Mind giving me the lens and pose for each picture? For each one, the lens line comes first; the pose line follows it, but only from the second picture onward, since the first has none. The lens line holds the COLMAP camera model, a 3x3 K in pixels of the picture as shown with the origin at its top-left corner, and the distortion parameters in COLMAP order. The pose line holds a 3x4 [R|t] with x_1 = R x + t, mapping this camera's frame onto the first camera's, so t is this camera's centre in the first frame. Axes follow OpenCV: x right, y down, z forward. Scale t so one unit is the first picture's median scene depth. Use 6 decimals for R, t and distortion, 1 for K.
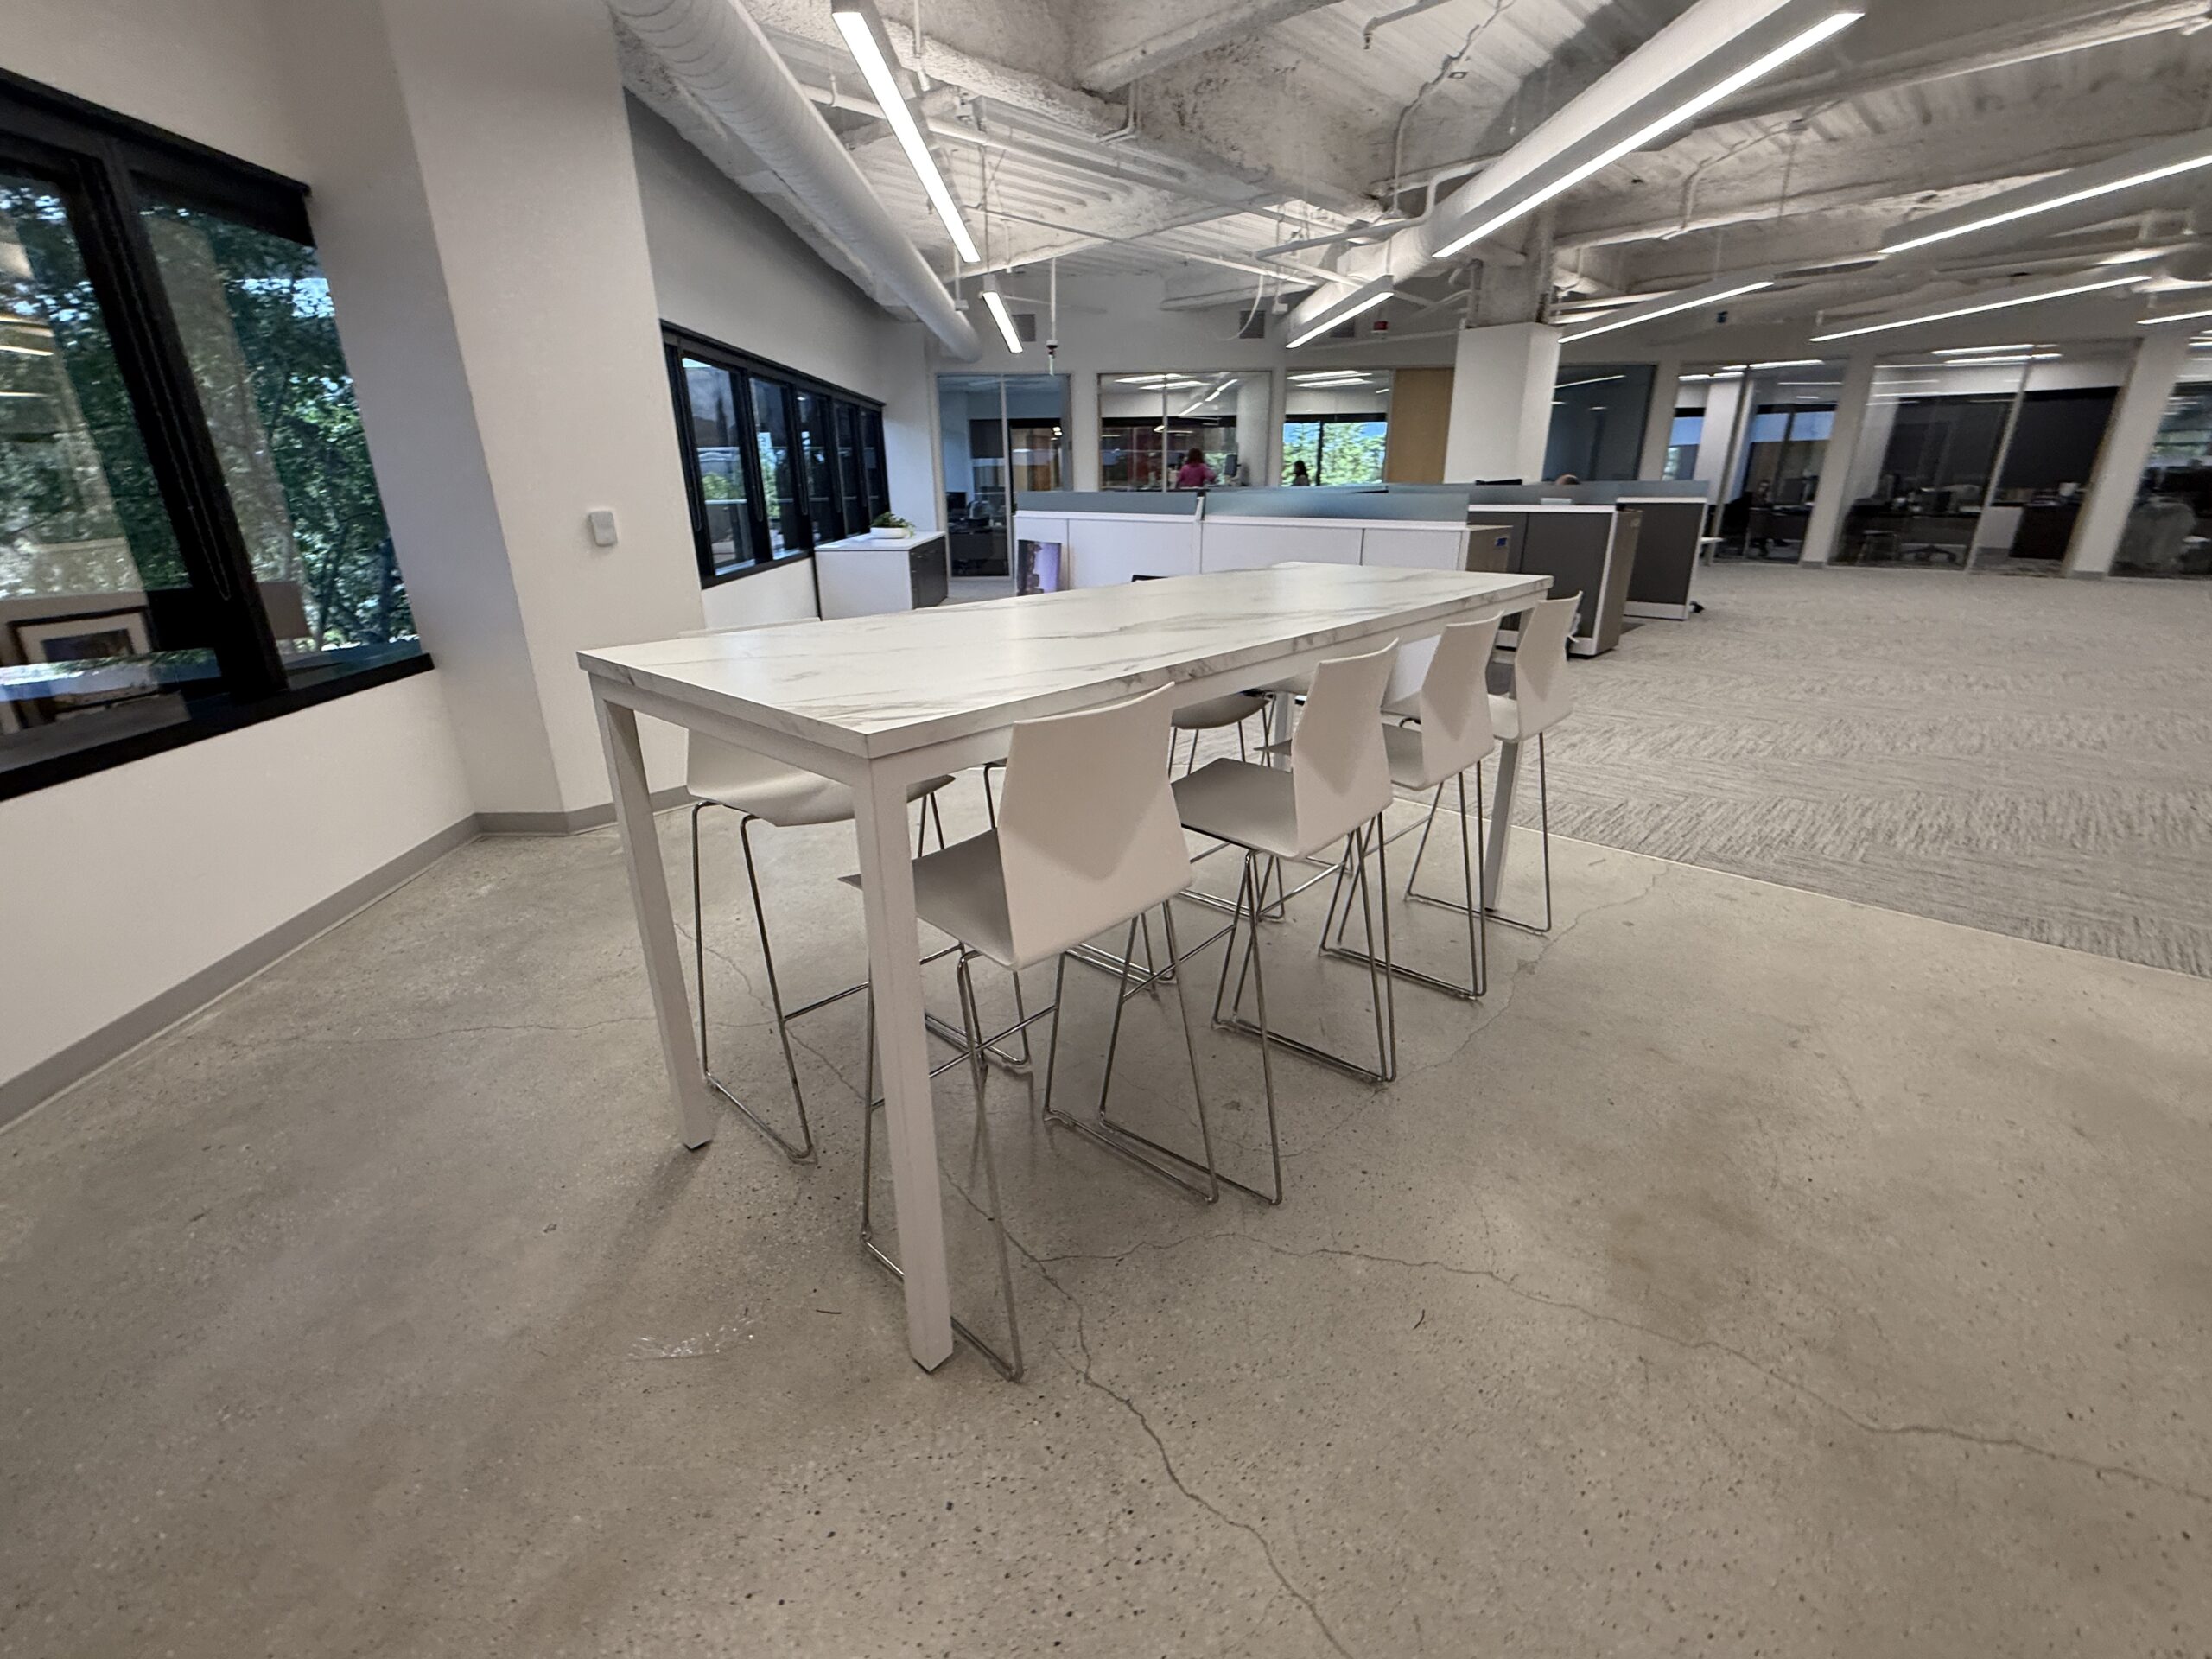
lens RADIAL K [[977.2, 0, 1115.2], [0, 977.2, 809.8], [0, 0, 1]] dist [0.002826, 0.000689]
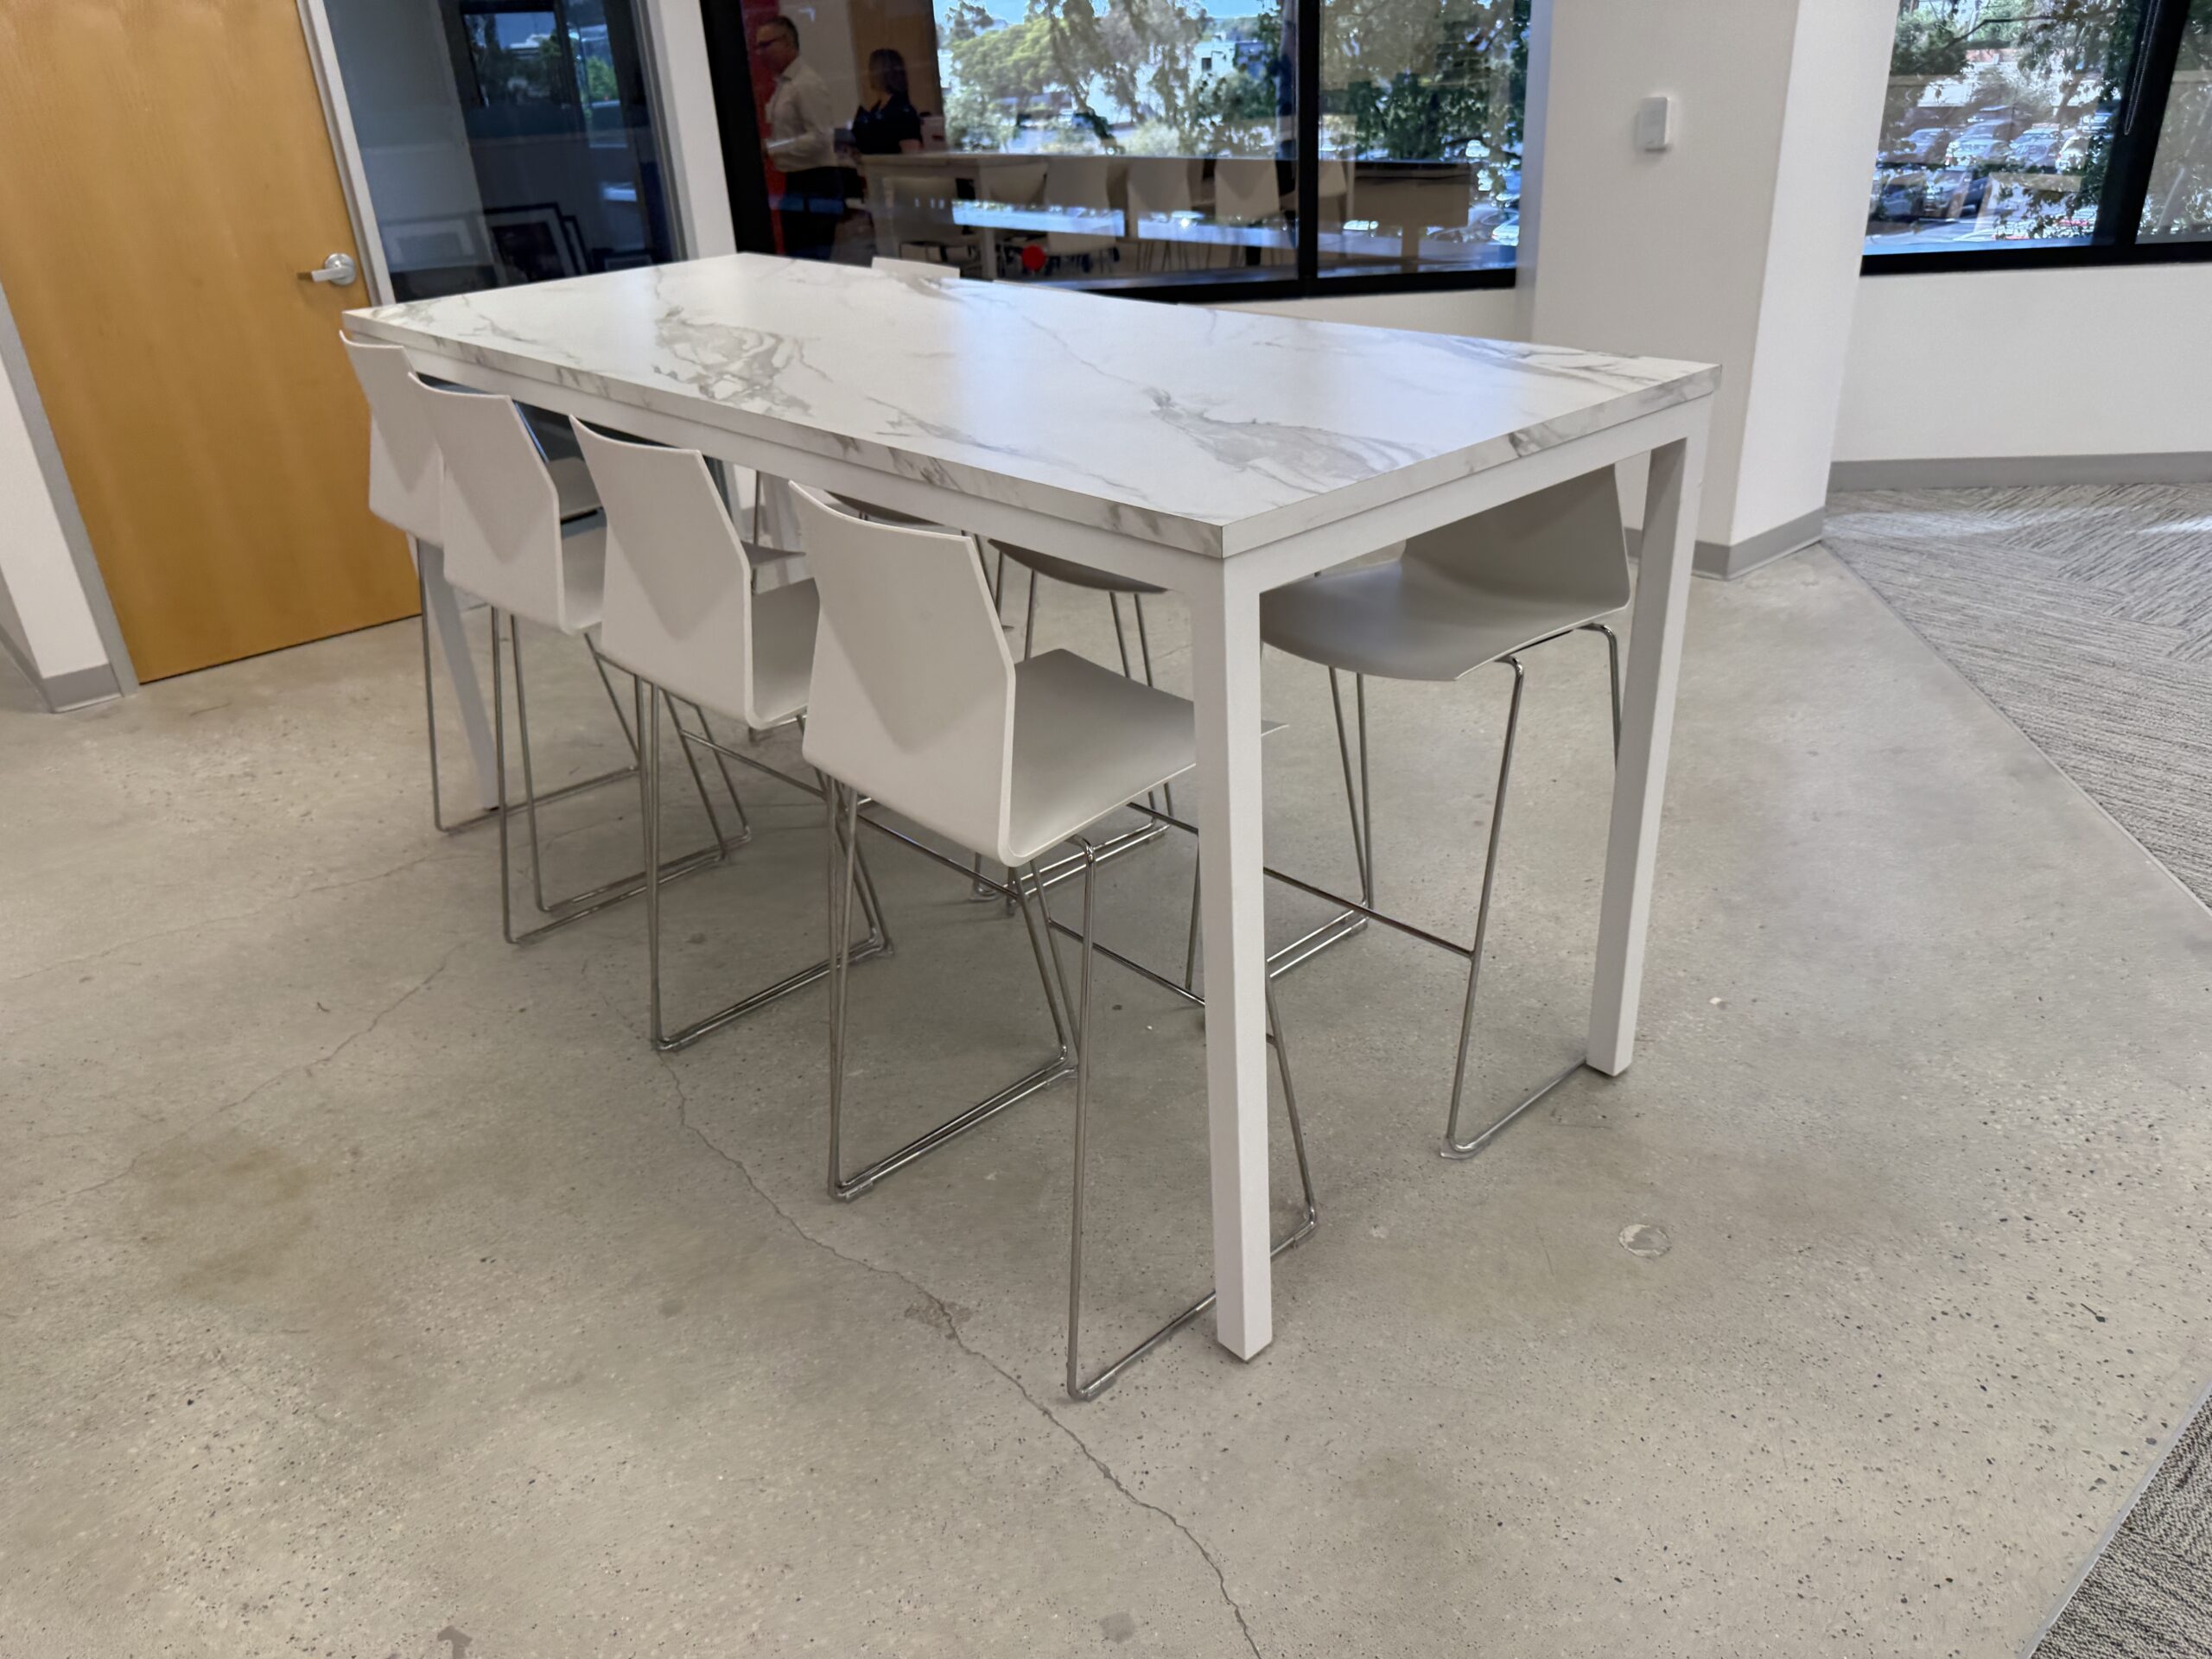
lens RADIAL K [[1595.8, 0, 1114.4], [0, 1595.8, 832.1], [0, 0, 1]] dist [0.002810, -0.008019]
pose [[-0.112103, 0.460280, -0.880667, 0.380202], [-0.271878, 0.838230, 0.472708, -0.156398], [0.955780, 0.292426, 0.031172, 0.394074]]
